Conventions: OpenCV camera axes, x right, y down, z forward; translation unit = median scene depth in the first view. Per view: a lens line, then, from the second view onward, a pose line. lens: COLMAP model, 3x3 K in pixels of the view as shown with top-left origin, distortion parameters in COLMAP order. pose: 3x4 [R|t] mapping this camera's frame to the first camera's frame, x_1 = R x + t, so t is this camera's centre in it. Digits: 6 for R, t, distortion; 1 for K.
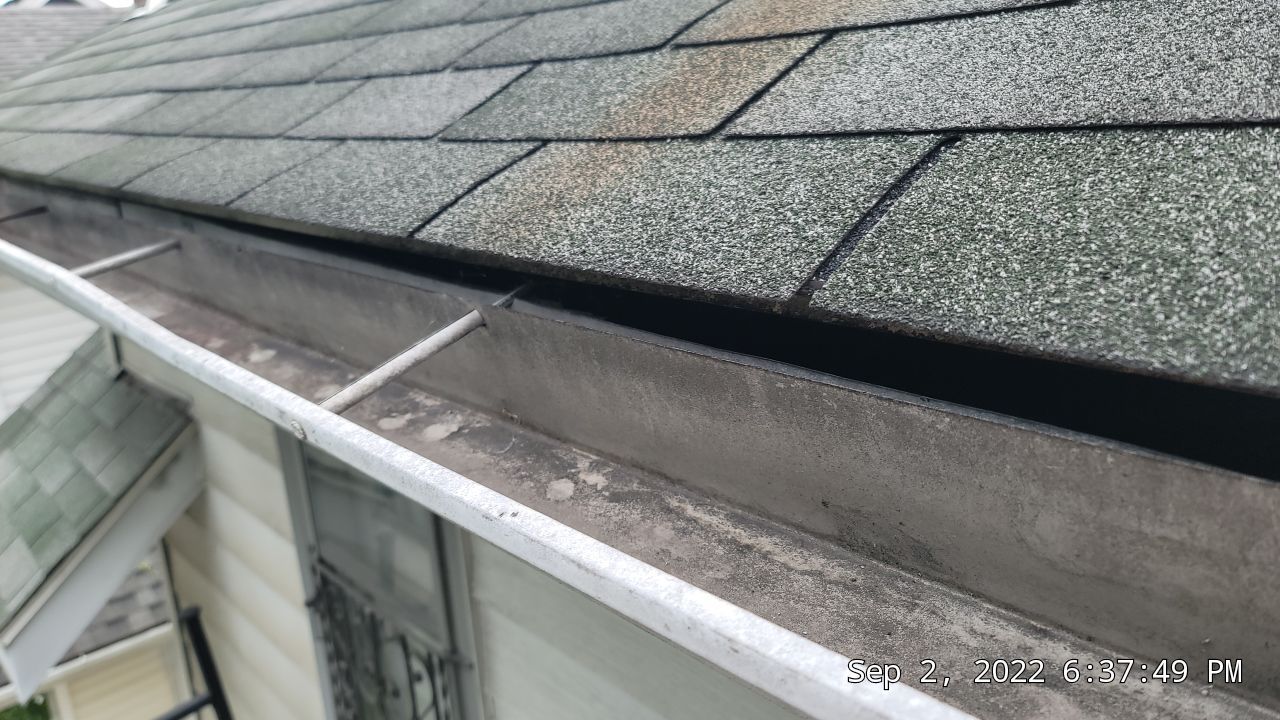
lens RADIAL K [[975.9, 0, 645.2], [0, 975.9, 368.6], [0, 0, 1]] dist [0.072806, -0.005450]
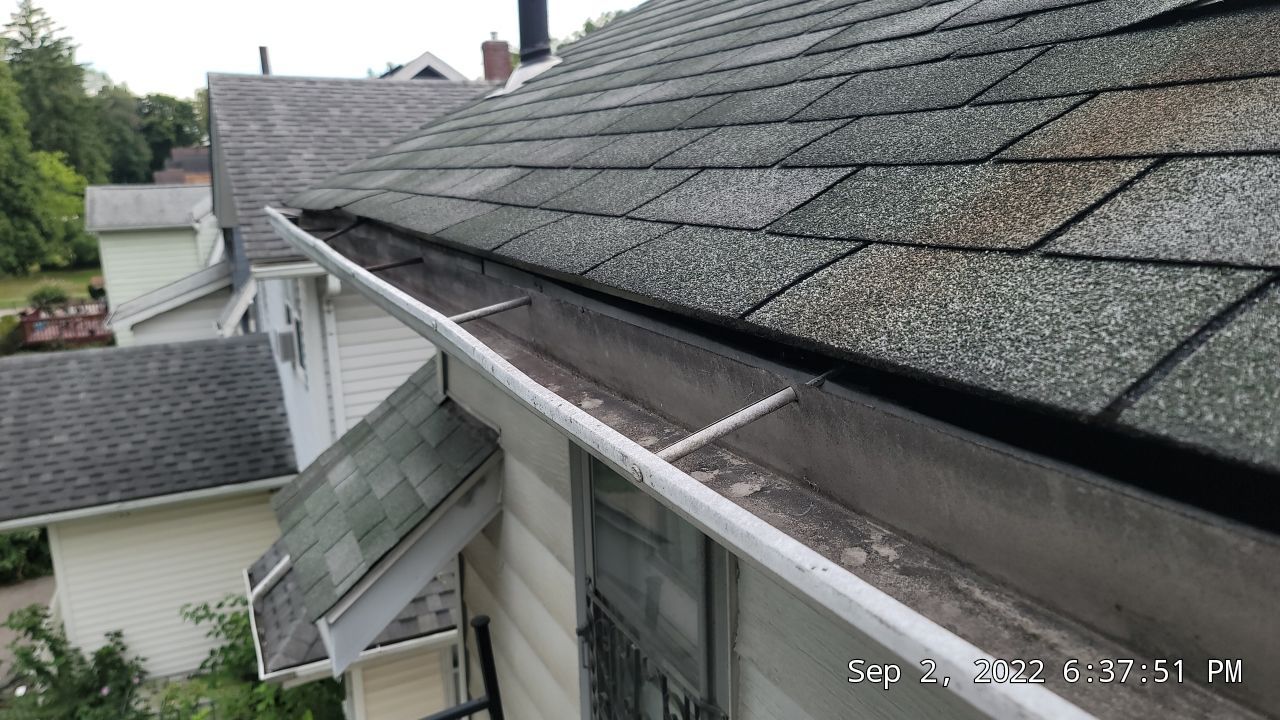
lens RADIAL K [[975.9, 0, 645.2], [0, 975.9, 368.6], [0, 0, 1]] dist [0.072806, -0.005450]
pose [[0.957244, 0.095003, -0.273236, -0.025509], [-0.112916, 0.992317, -0.050564, -0.004301], [0.266333, 0.079255, 0.960617, -0.134226]]
